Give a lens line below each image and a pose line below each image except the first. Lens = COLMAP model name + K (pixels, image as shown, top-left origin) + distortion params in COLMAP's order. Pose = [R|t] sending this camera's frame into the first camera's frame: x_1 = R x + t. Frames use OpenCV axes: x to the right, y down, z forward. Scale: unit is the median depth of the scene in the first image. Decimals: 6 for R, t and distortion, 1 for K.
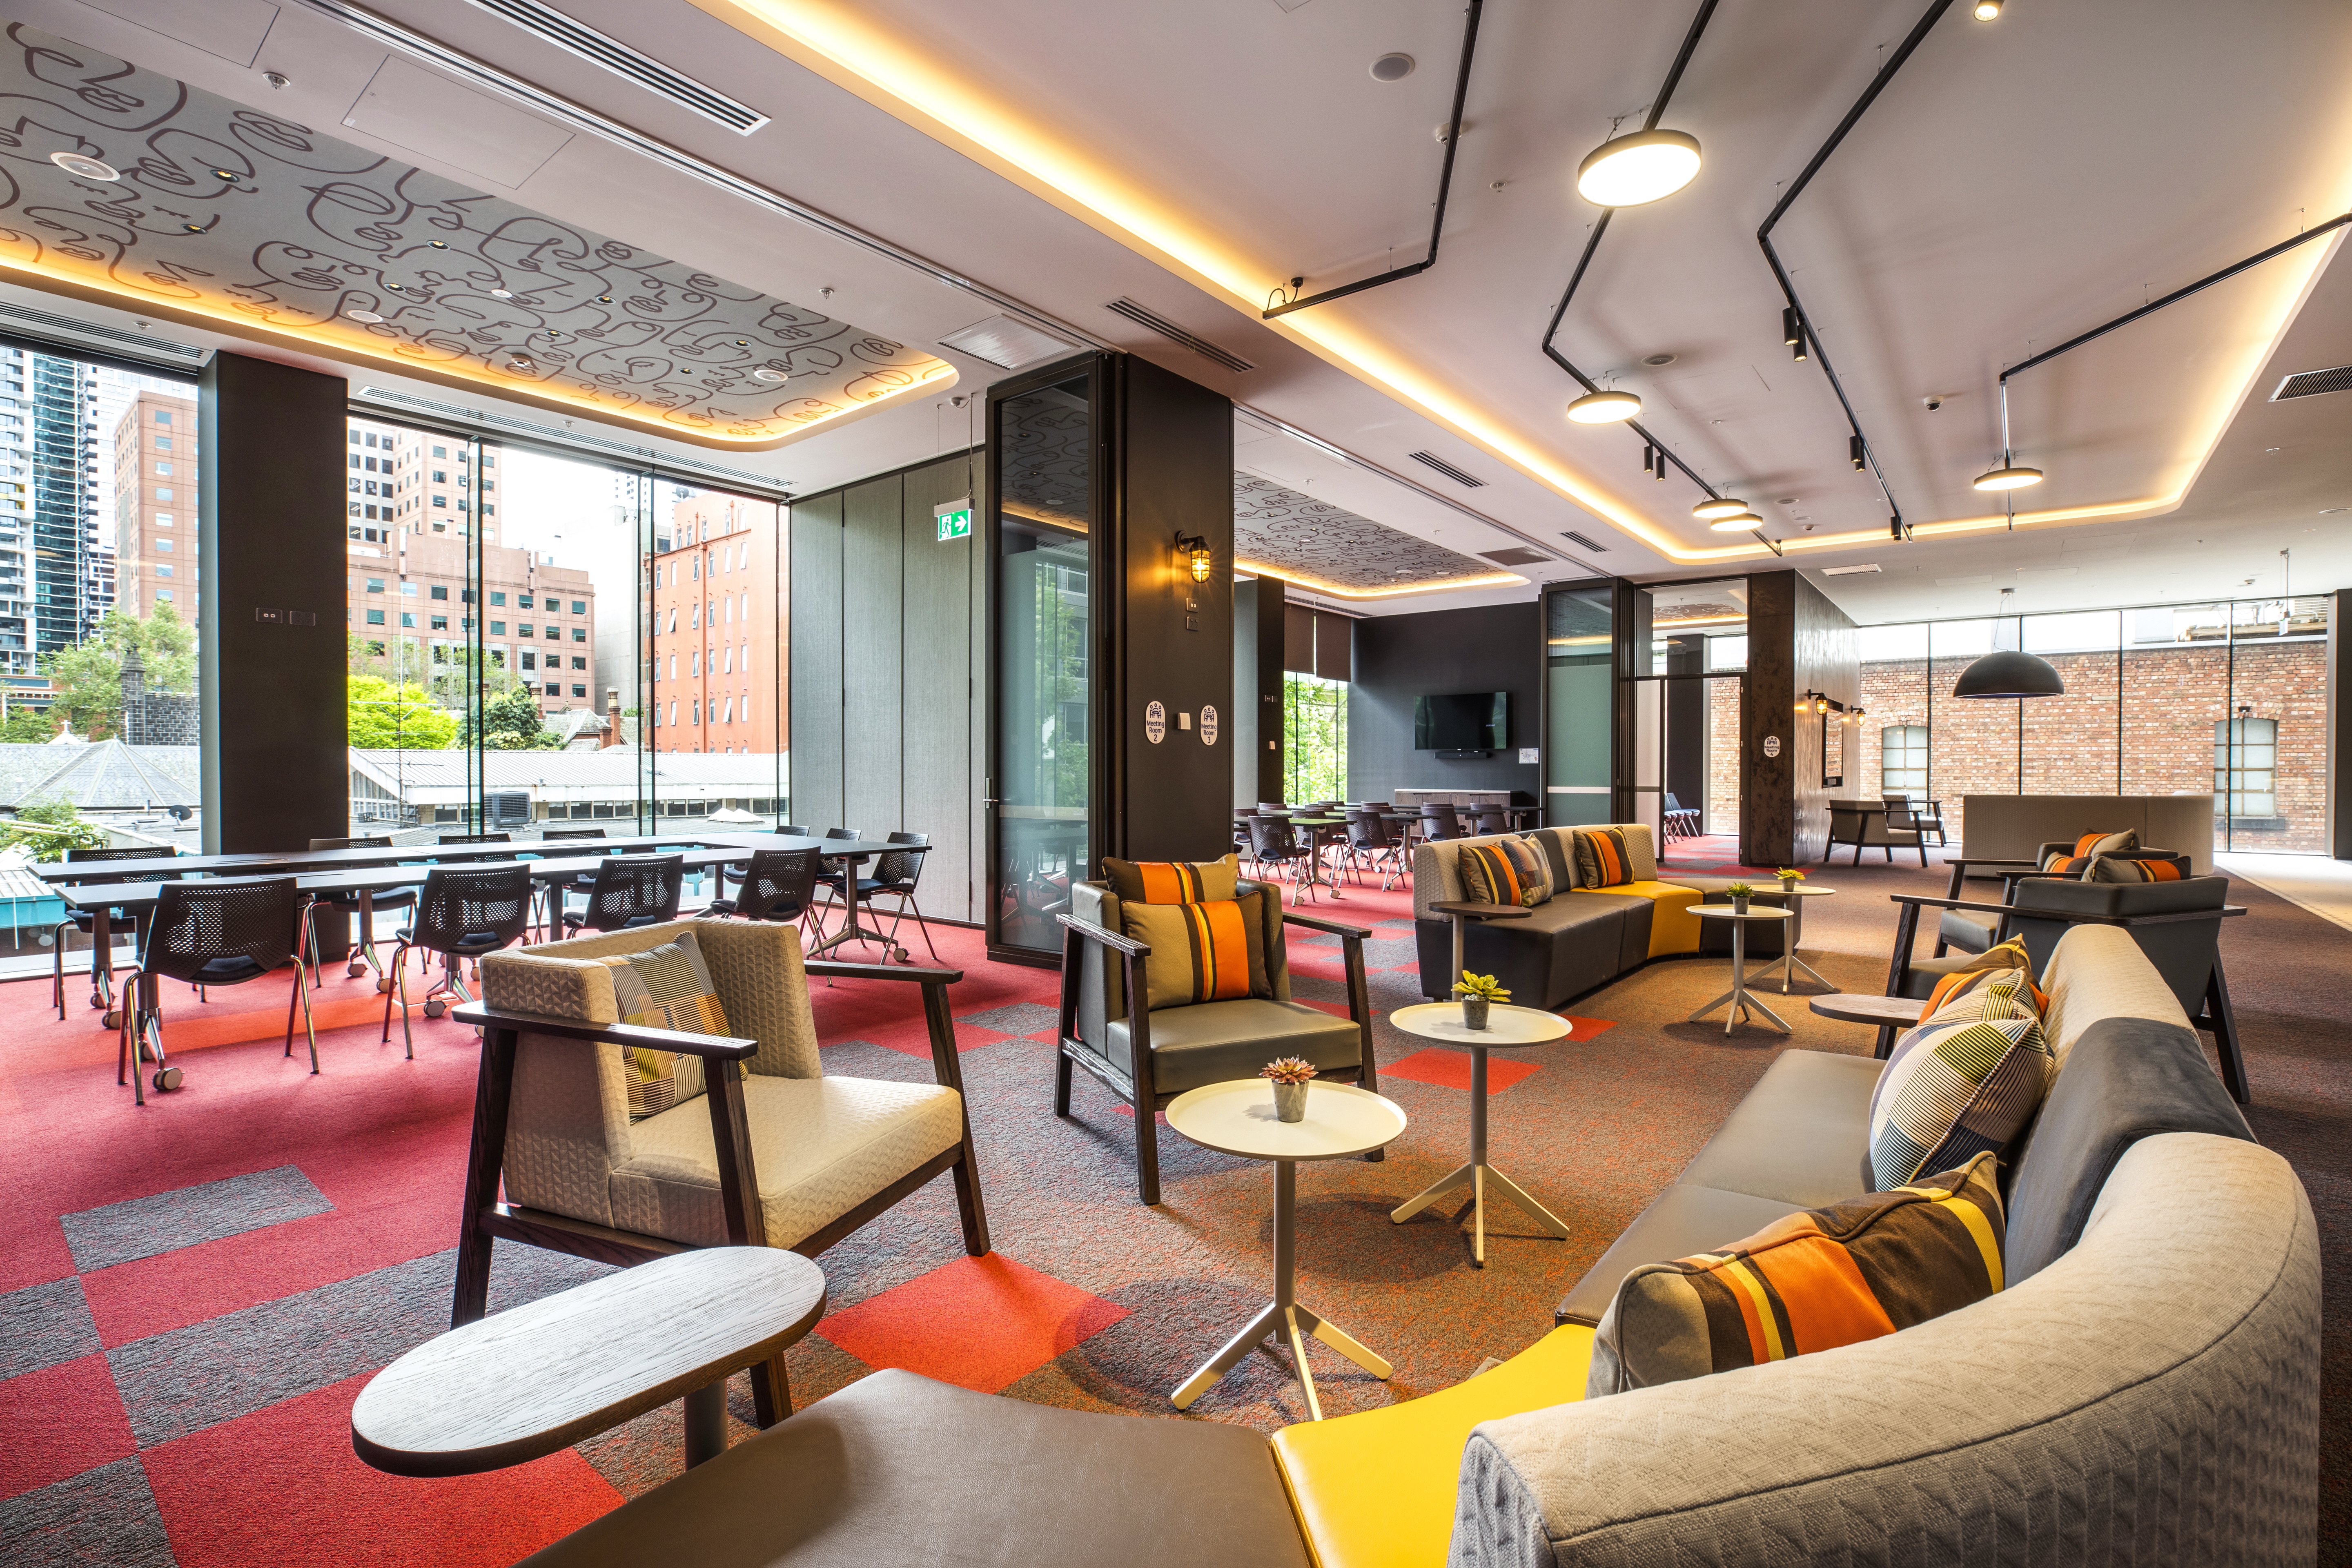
lens RADIAL K [[1070.4, 0, 1181.4], [0, 1070.4, 782.6], [0, 0, 1]] dist [-0.006604, 0.000426]
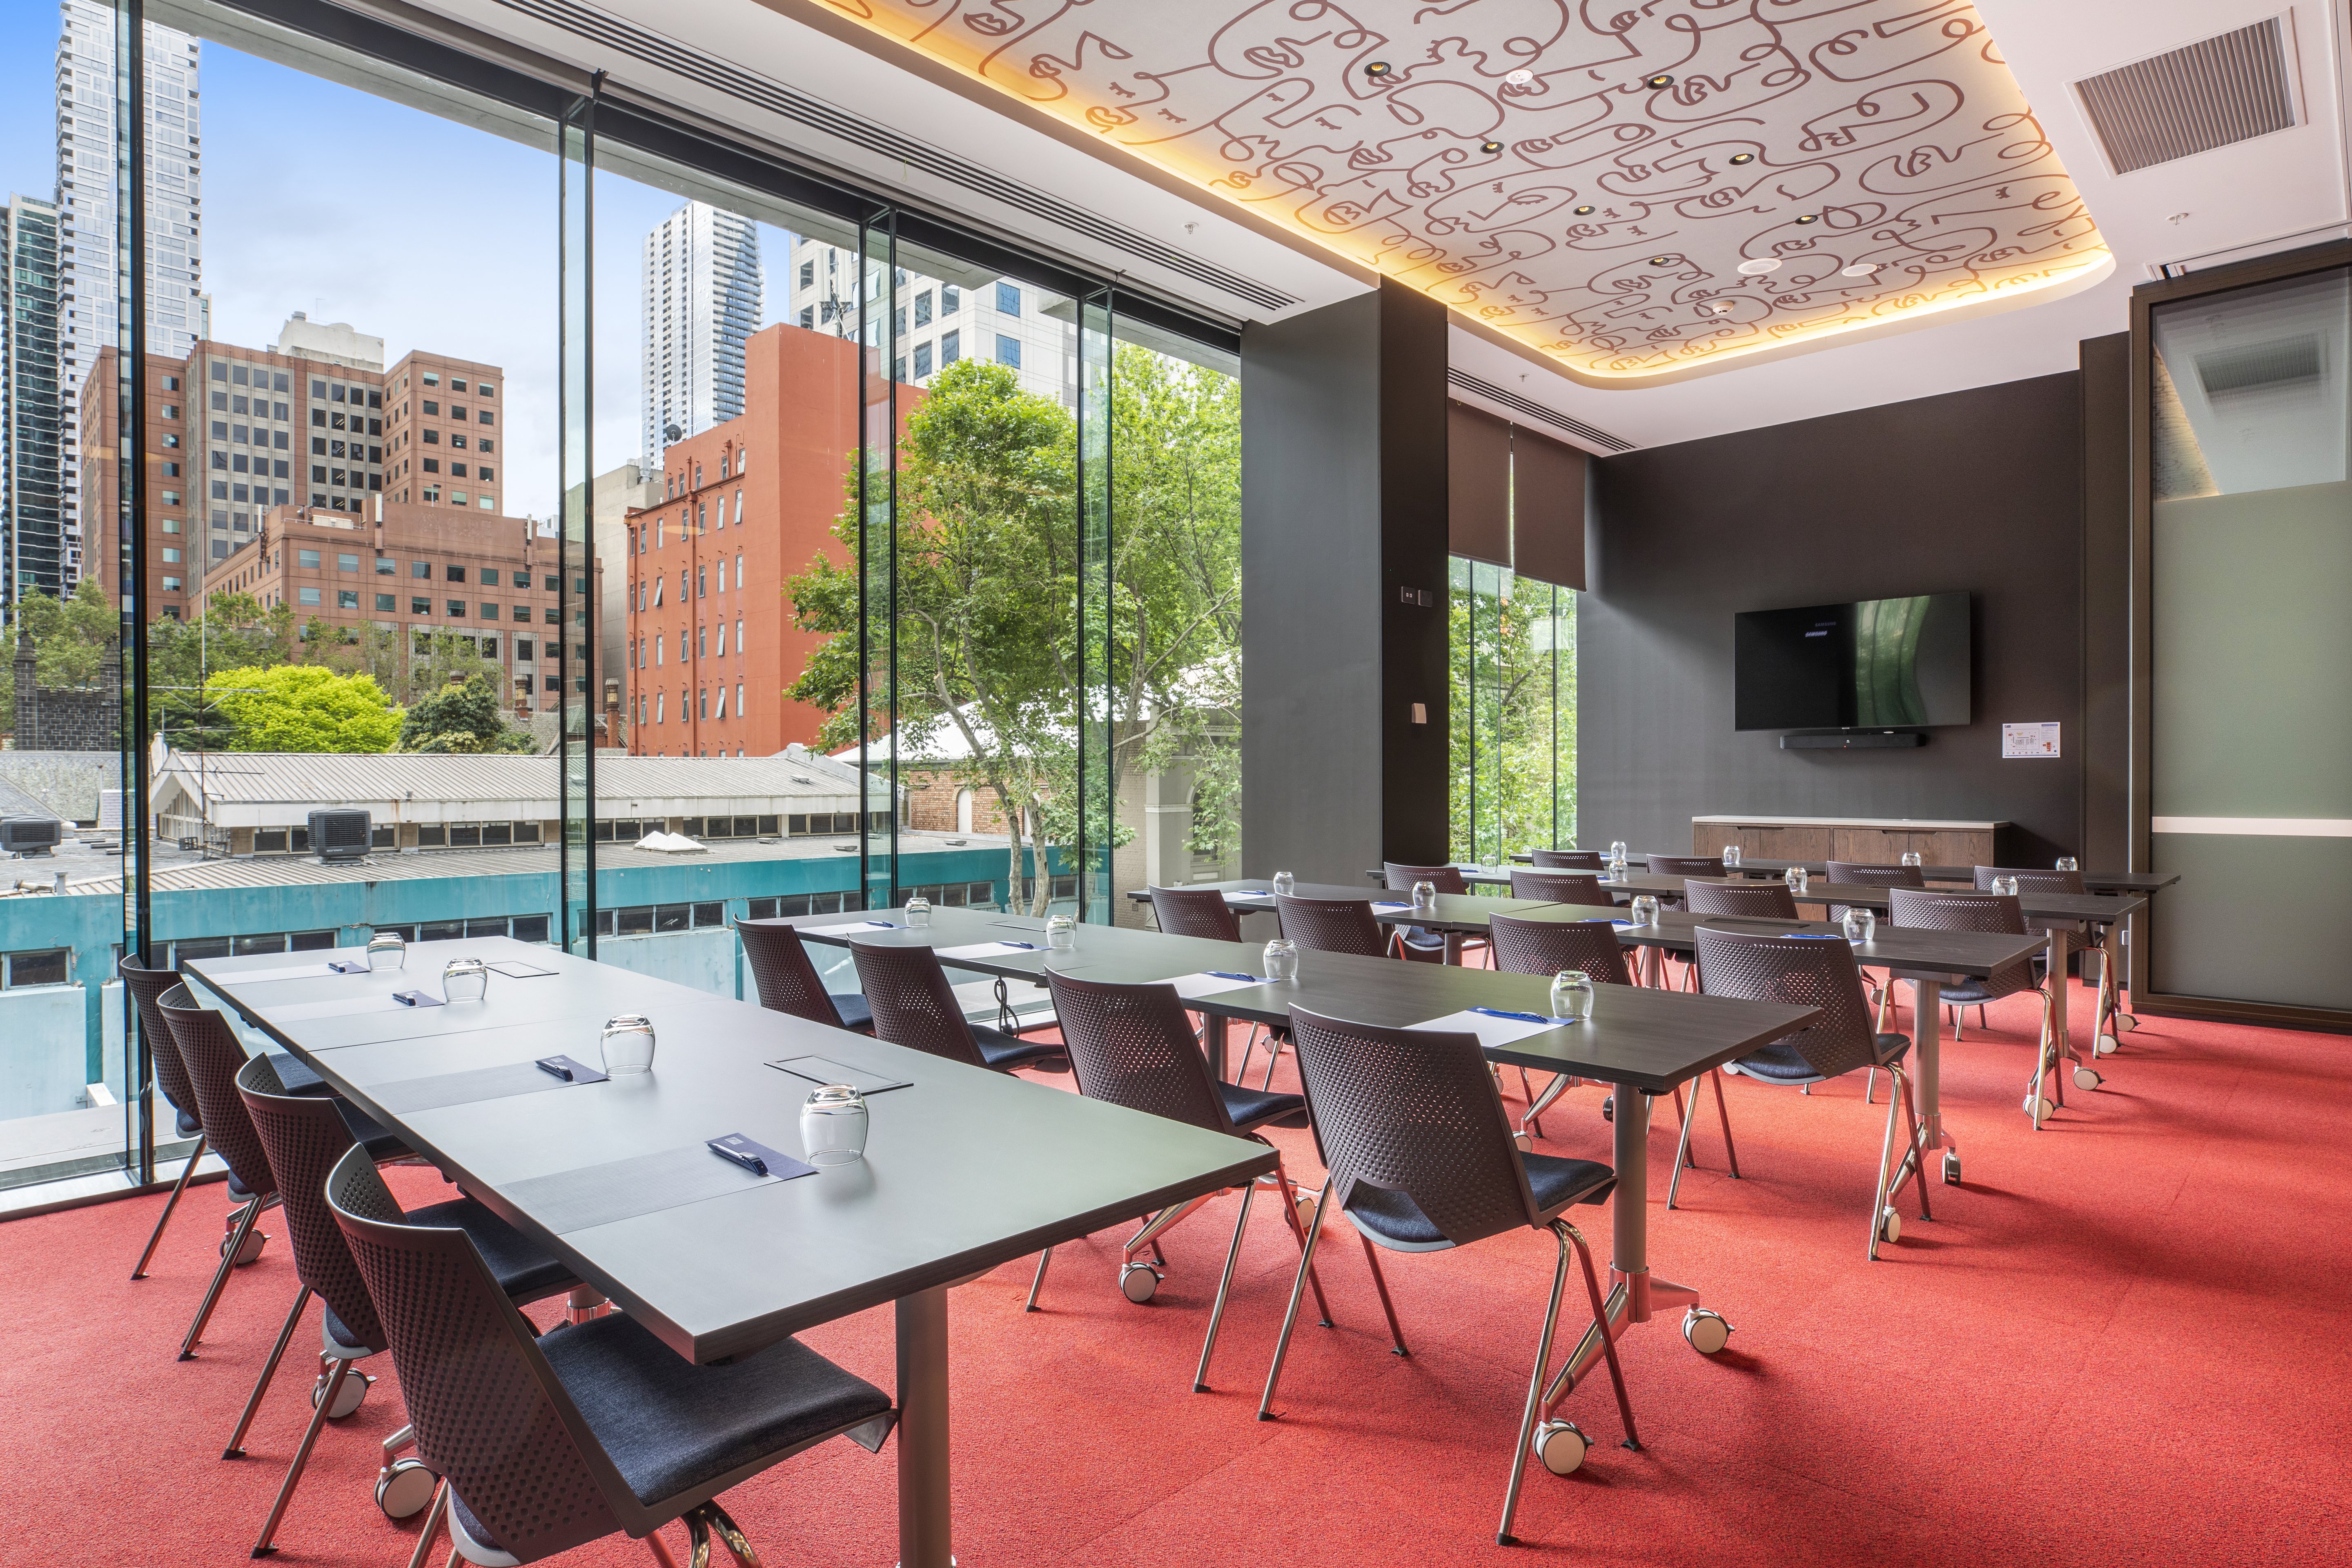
lens RADIAL K [[1239.3, 0, 1214.9], [0, 1239.3, 785.9], [0, 0, 1]] dist [-0.011036, 0.000681]
pose [[0.997105, -0.002910, -0.075977, 0.012649], [0.002582, 0.999987, -0.004414, -0.001815], [0.075989, 0.004205, 0.997100, 0.153554]]
